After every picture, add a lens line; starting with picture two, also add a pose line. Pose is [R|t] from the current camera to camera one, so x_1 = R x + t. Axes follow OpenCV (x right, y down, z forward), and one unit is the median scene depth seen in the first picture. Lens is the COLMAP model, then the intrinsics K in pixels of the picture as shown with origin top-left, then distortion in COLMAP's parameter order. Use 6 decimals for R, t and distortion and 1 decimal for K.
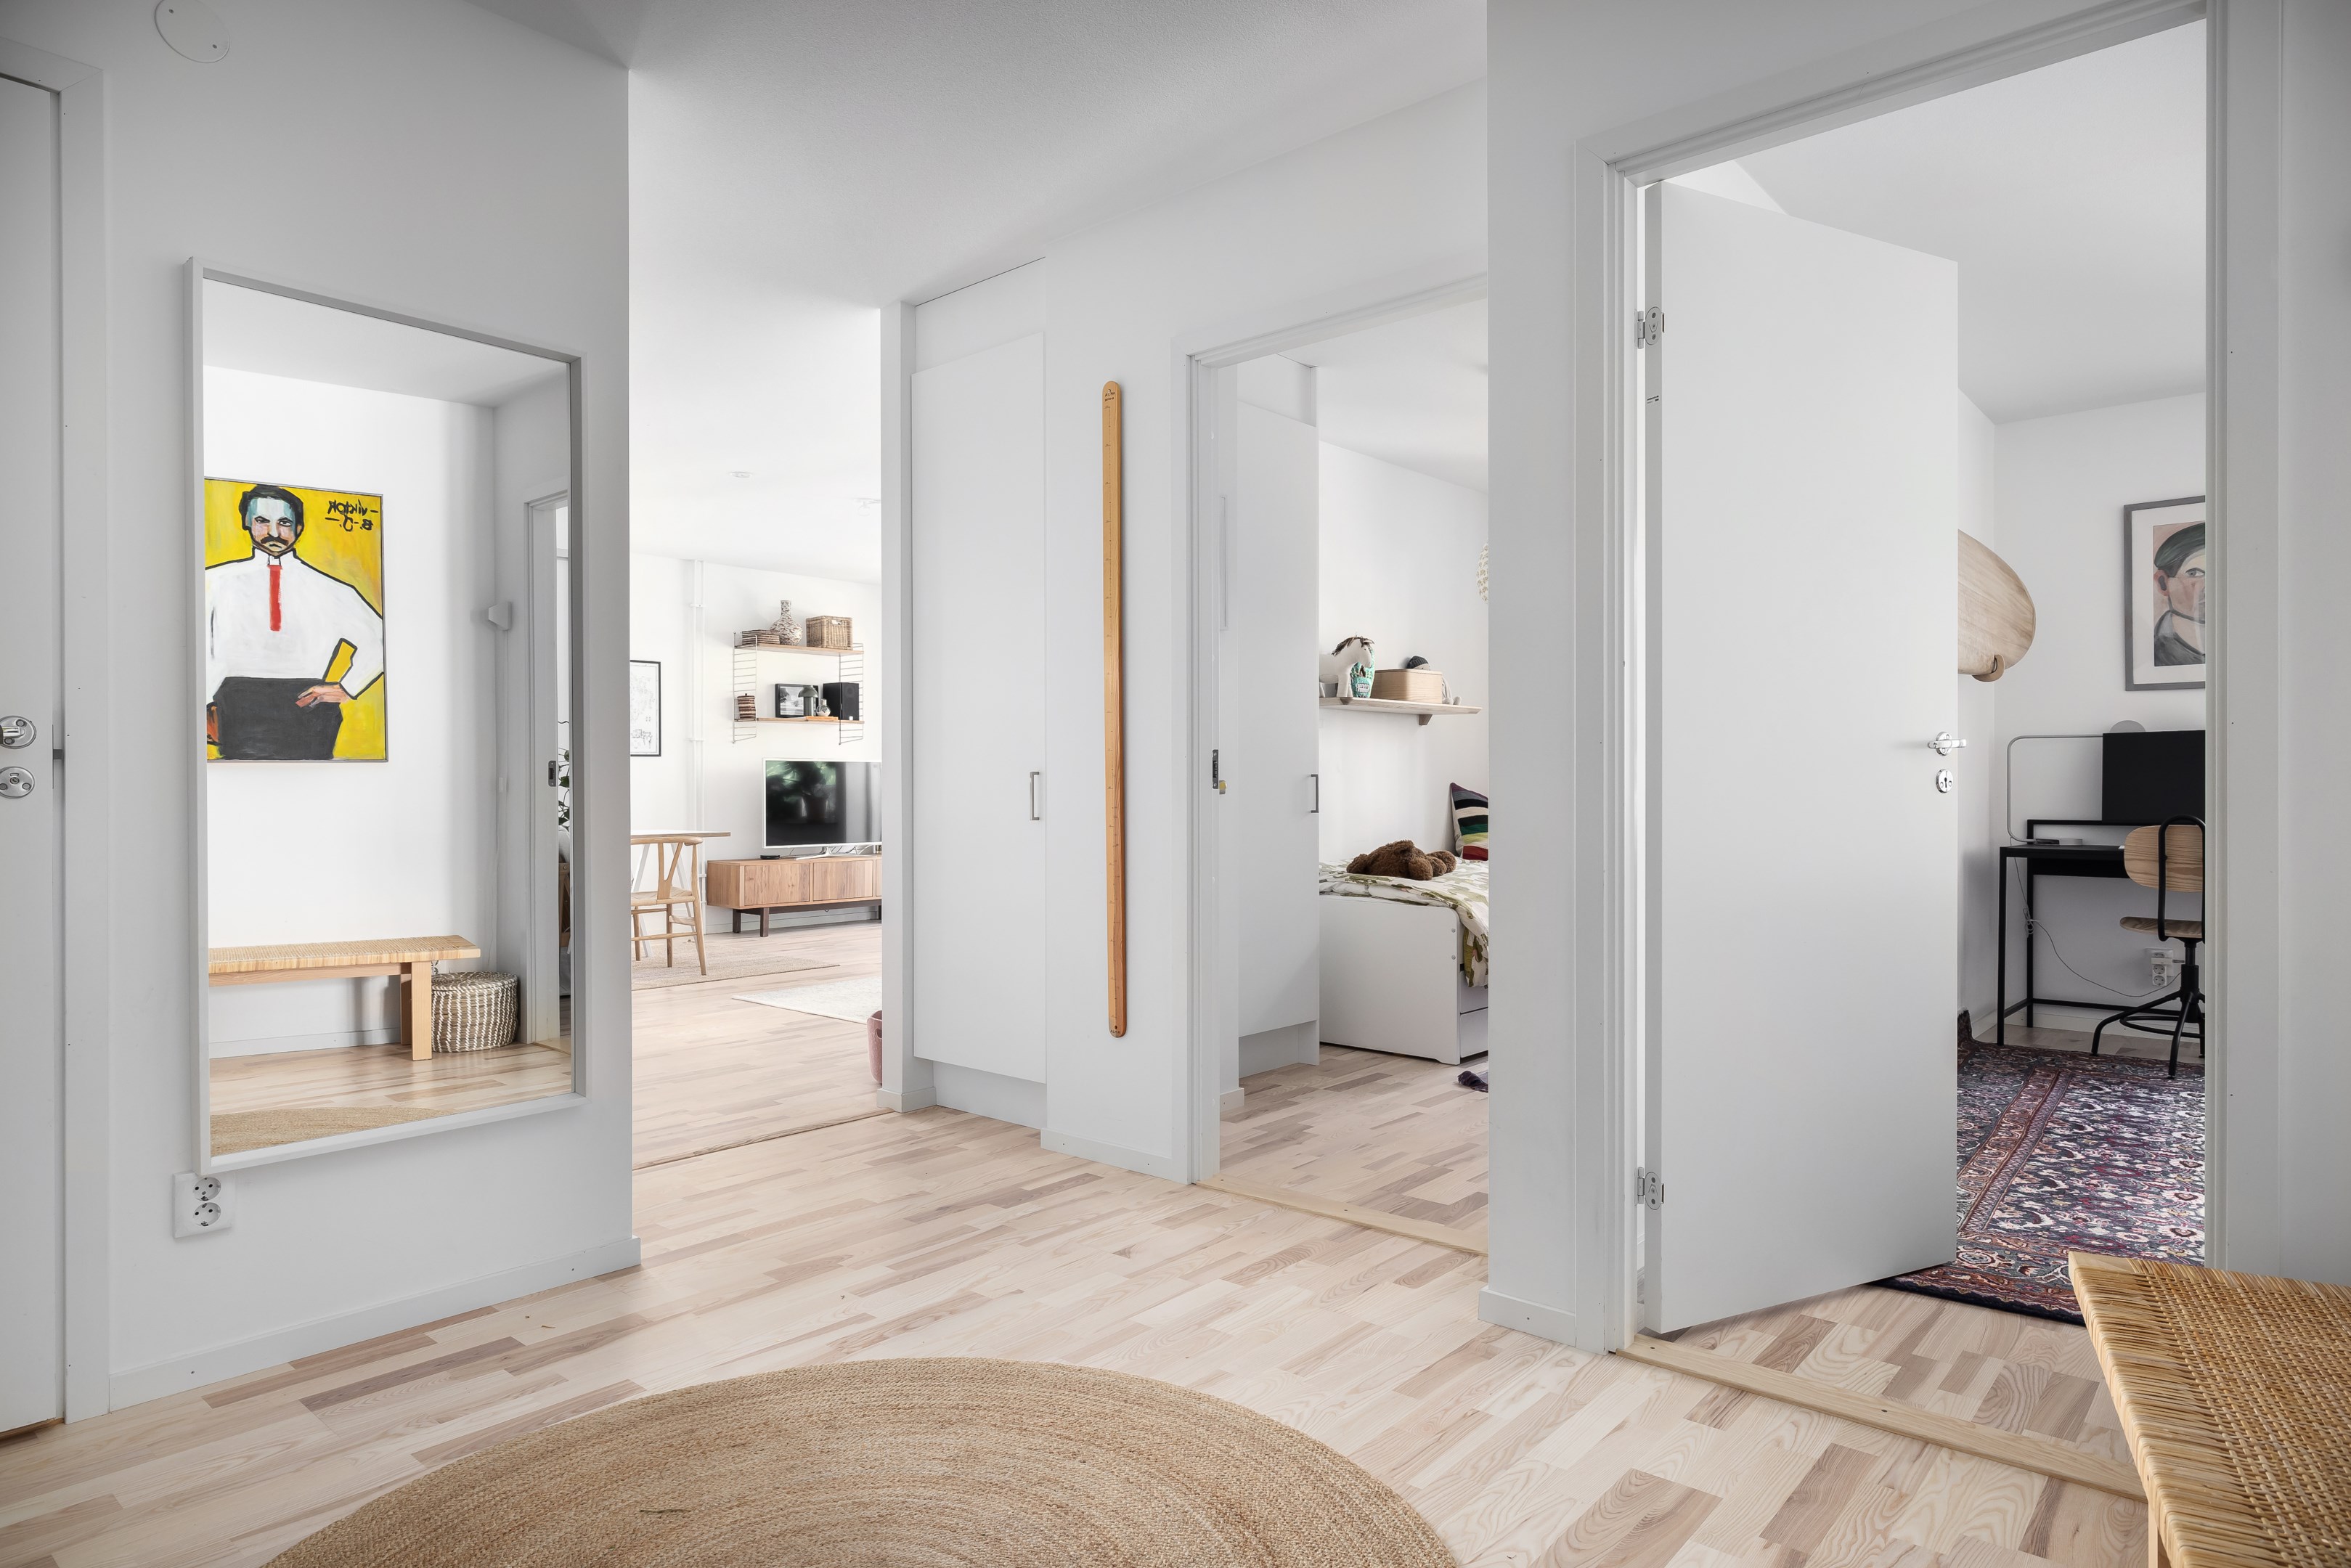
lens RADIAL K [[1345.3, 0, 1190.9], [0, 1345.3, 789.3], [0, 0, 1]] dist [-0.000774, 0.000270]
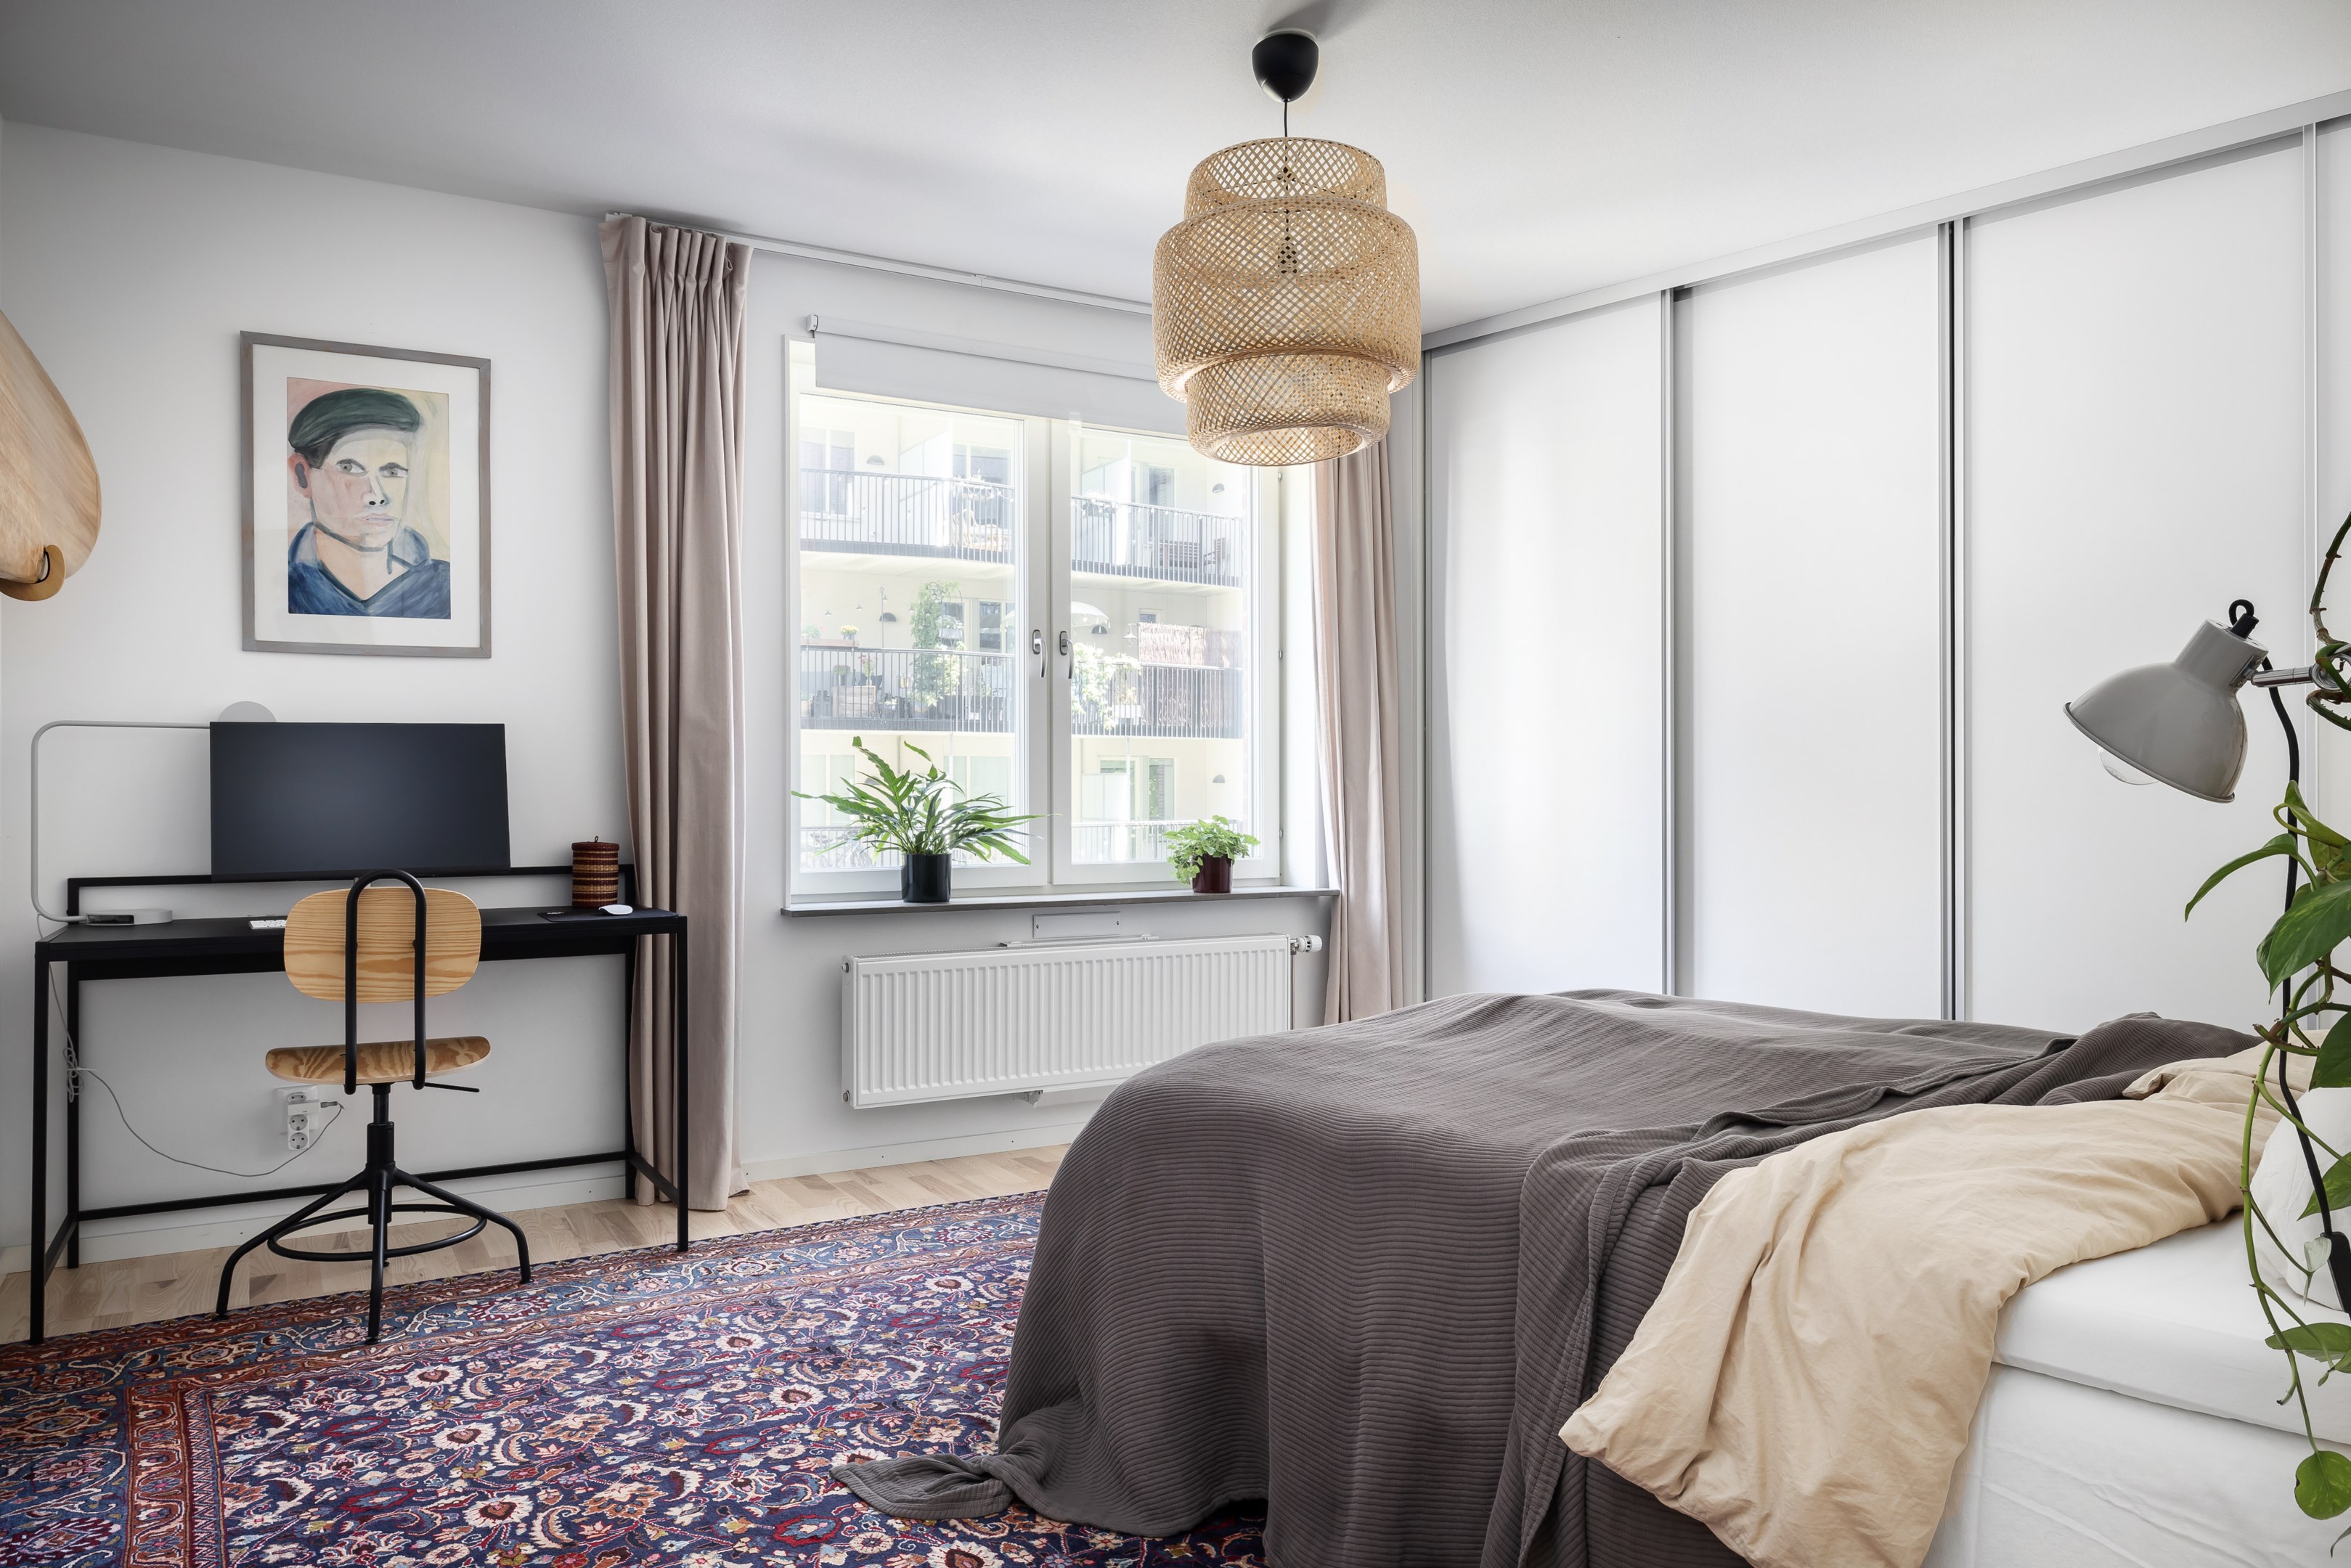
lens RADIAL K [[1572.4, 0, 1181.2], [0, 1572.4, 796.9], [0, 0, 1]] dist [-0.007234, -0.001444]
pose [[0.317207, -0.001288, 0.948356, 0.134838], [0.000479, 0.999999, 0.001198, -0.007957], [-0.948356, 0.000074, 0.317207, 0.297689]]
